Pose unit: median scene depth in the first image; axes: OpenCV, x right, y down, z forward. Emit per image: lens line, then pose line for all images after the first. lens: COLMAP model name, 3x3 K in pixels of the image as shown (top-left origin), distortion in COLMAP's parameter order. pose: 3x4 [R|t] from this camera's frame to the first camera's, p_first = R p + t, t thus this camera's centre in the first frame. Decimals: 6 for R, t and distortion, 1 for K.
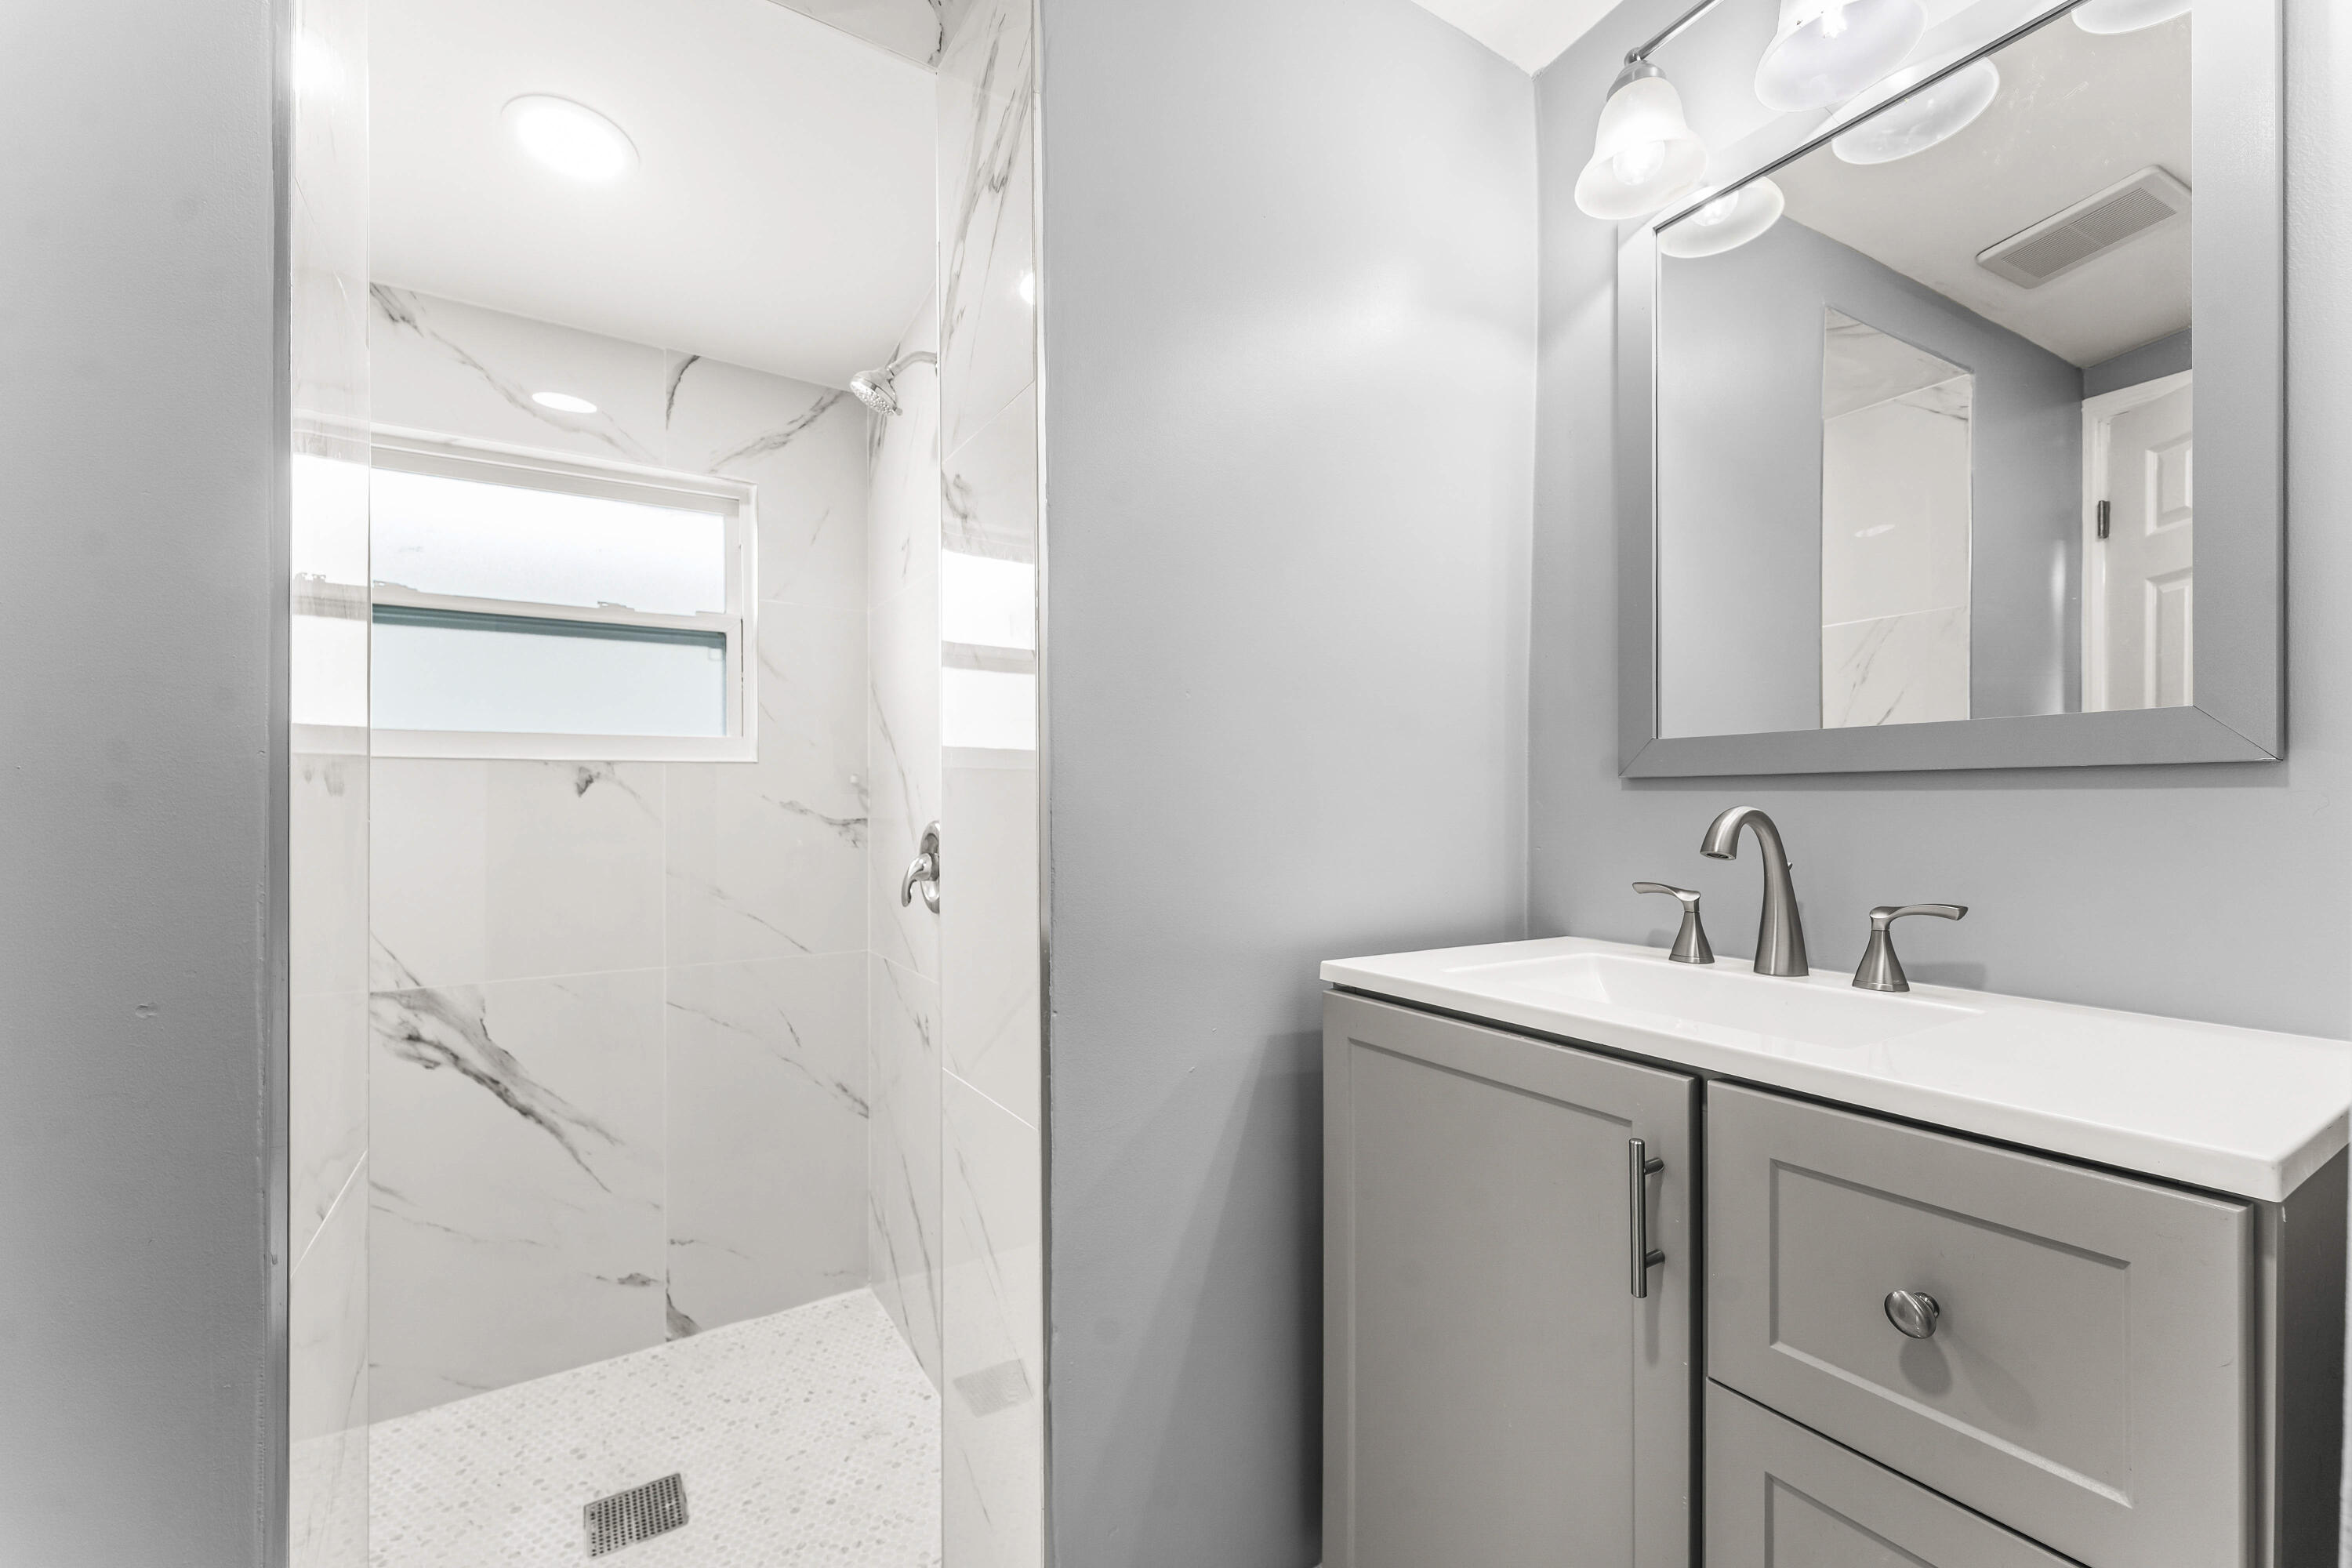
lens RADIAL K [[957.0, 0, 1172.0], [0, 957.0, 801.4], [0, 0, 1]] dist [0.000694, -0.000193]
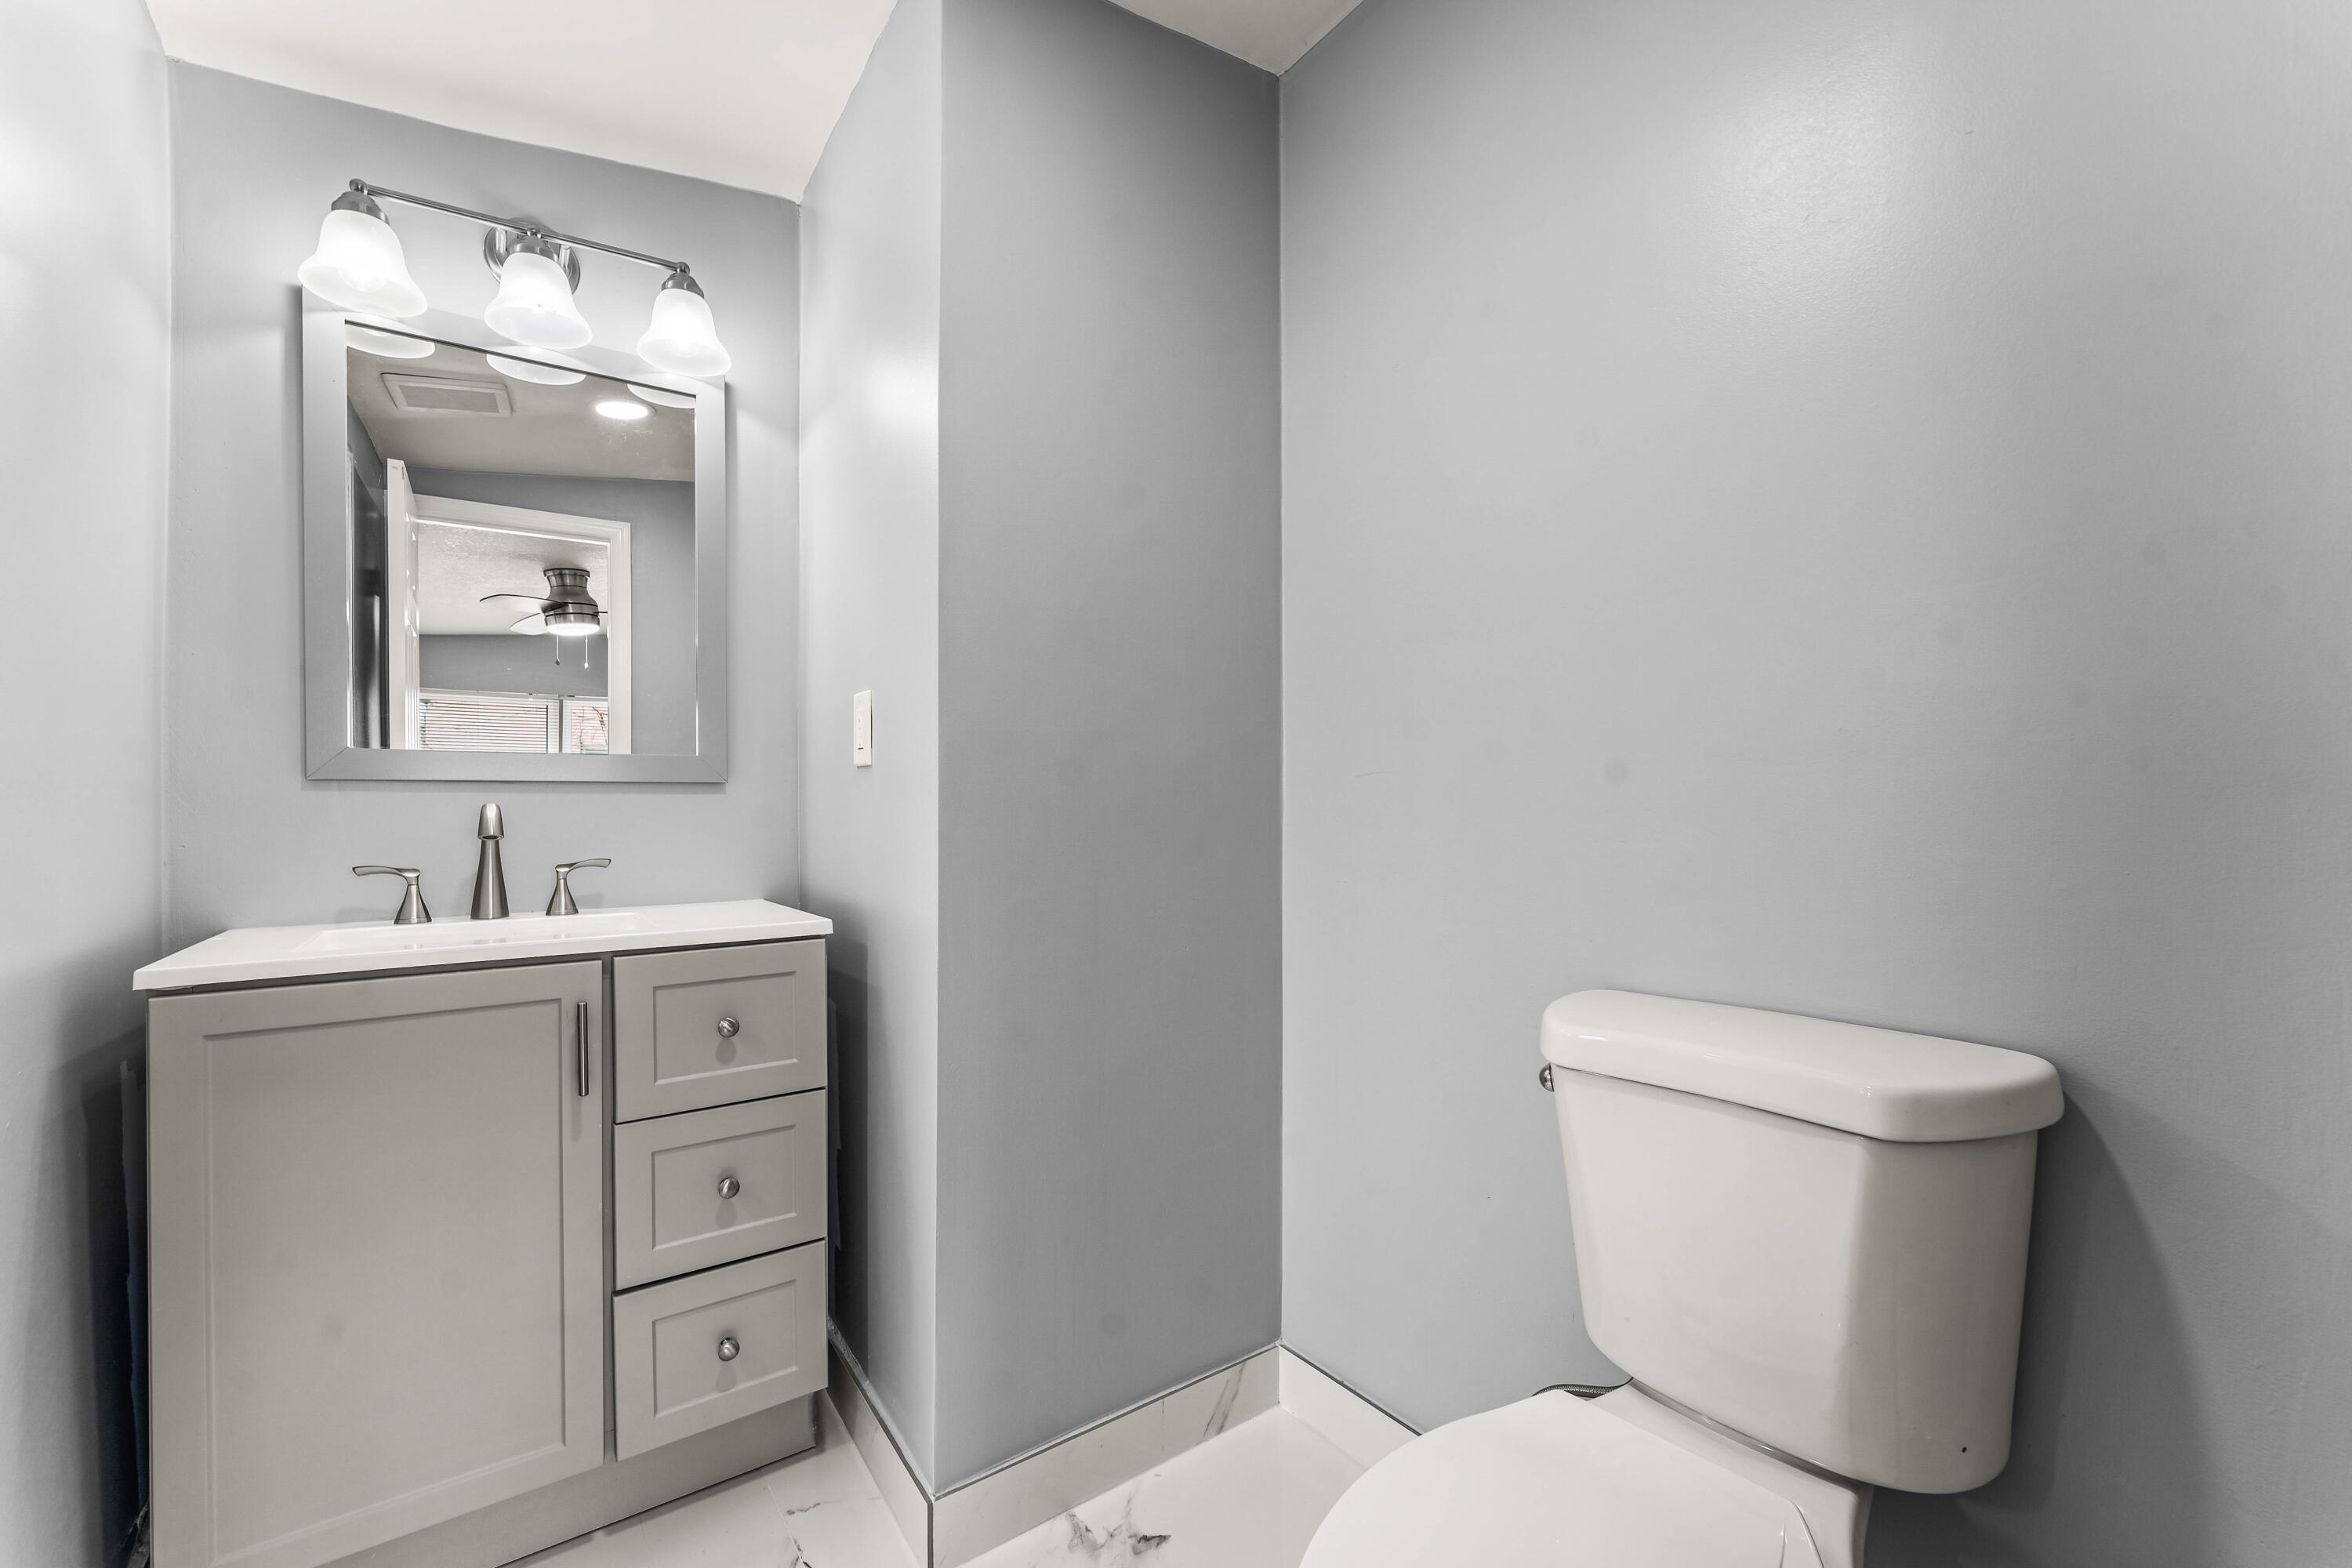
lens RADIAL K [[957.0, 0, 1172.0], [0, 957.0, 801.4], [0, 0, 1]] dist [0.000694, -0.000193]
pose [[-0.058561, 0.003843, 0.998276, -0.944051], [0.001732, 0.999991, -0.003748, 0.009725], [-0.998282, 0.001510, -0.058567, 0.056631]]
